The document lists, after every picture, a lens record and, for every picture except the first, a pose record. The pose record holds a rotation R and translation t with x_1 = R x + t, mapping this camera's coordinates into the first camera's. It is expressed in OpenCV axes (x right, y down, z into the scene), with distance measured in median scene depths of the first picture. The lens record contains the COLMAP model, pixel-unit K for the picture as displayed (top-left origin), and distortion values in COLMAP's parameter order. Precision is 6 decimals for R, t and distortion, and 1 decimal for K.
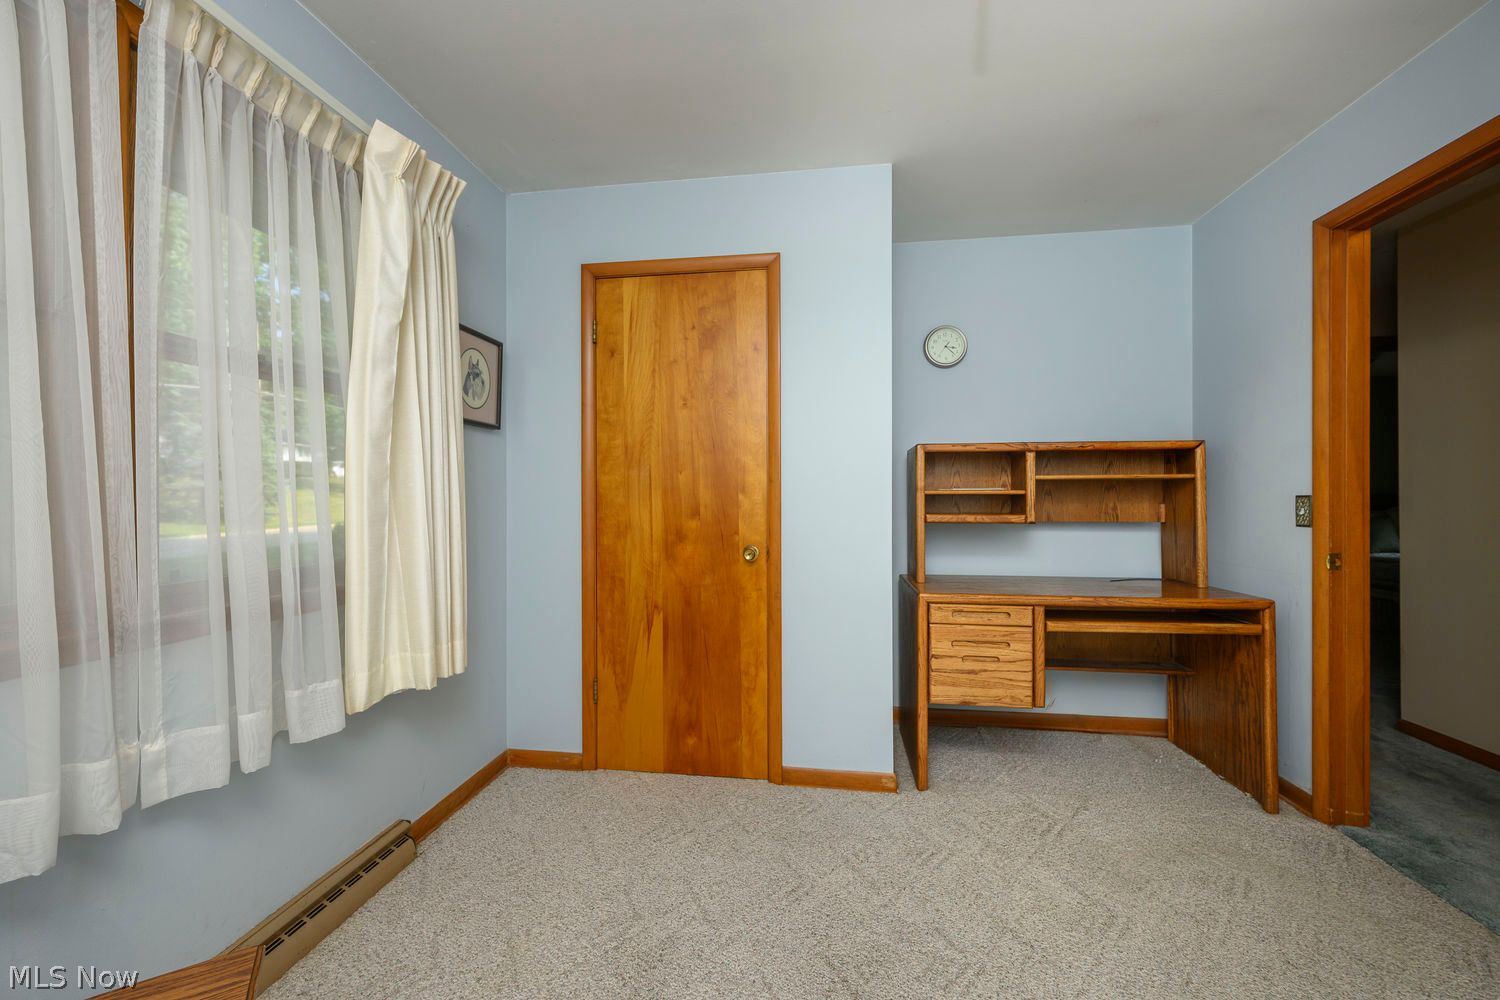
lens RADIAL K [[589.0, 0, 747.7], [0, 589.0, 496.1], [0, 0, 1]] dist [-0.009665, -0.000273]
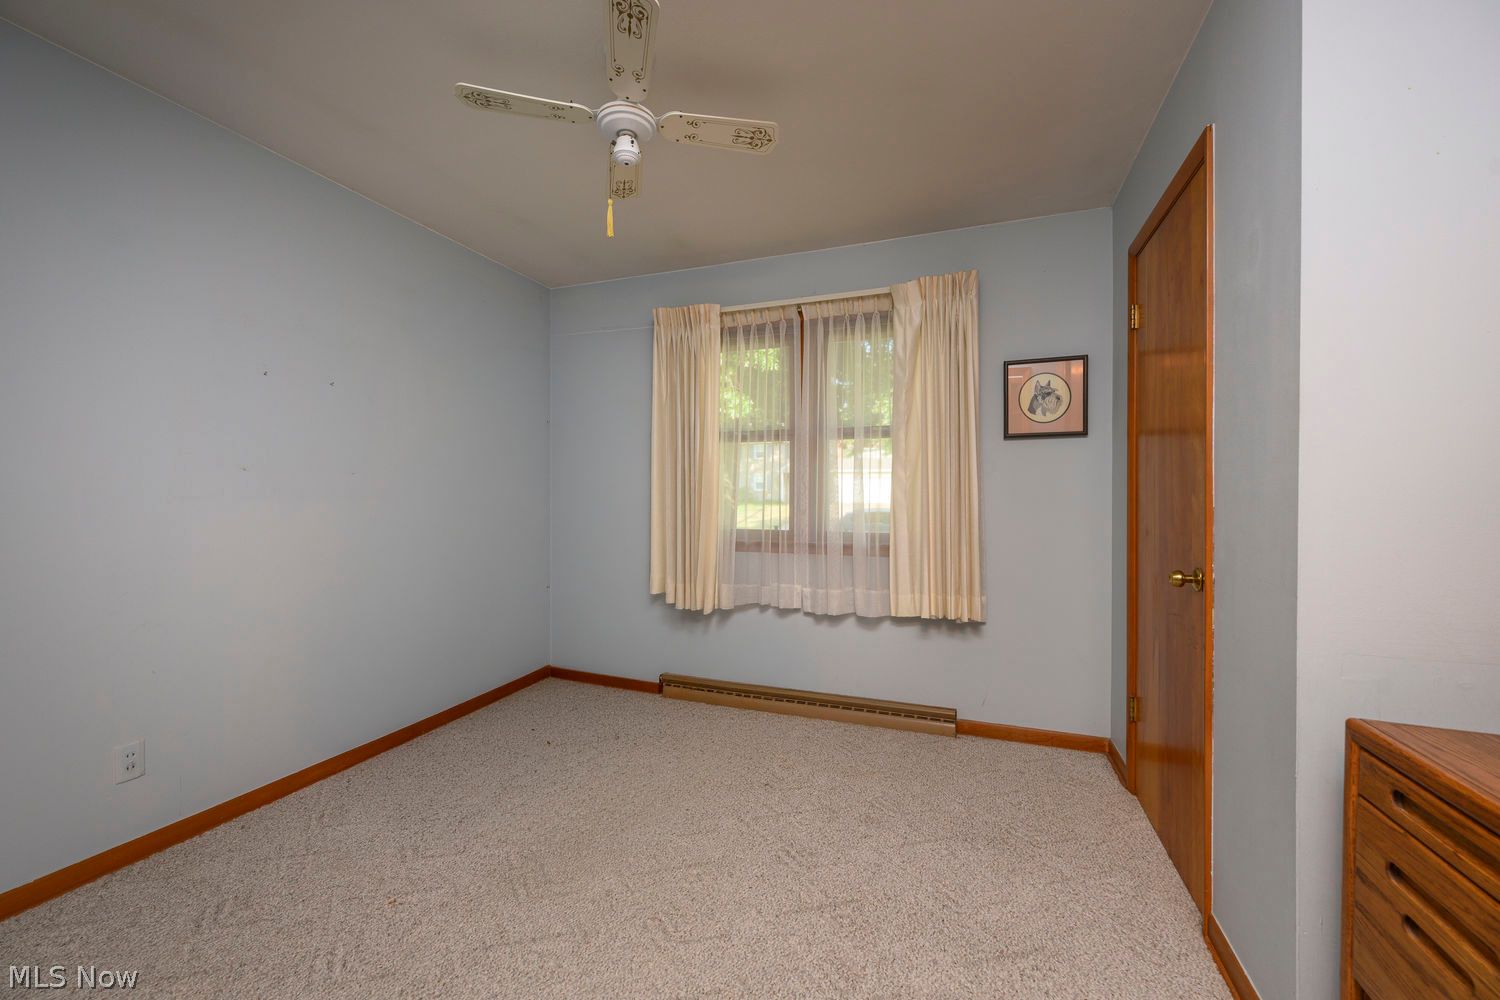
lens RADIAL K [[589.0, 0, 749.1], [0, 589.0, 501.4], [0, 0, 1]] dist [-0.009665, -0.000273]
pose [[-0.190207, 0.010304, -0.981690, 0.817029], [-0.003459, 0.999932, 0.011166, -0.000671], [0.981738, 0.005520, -0.190158, 0.632928]]
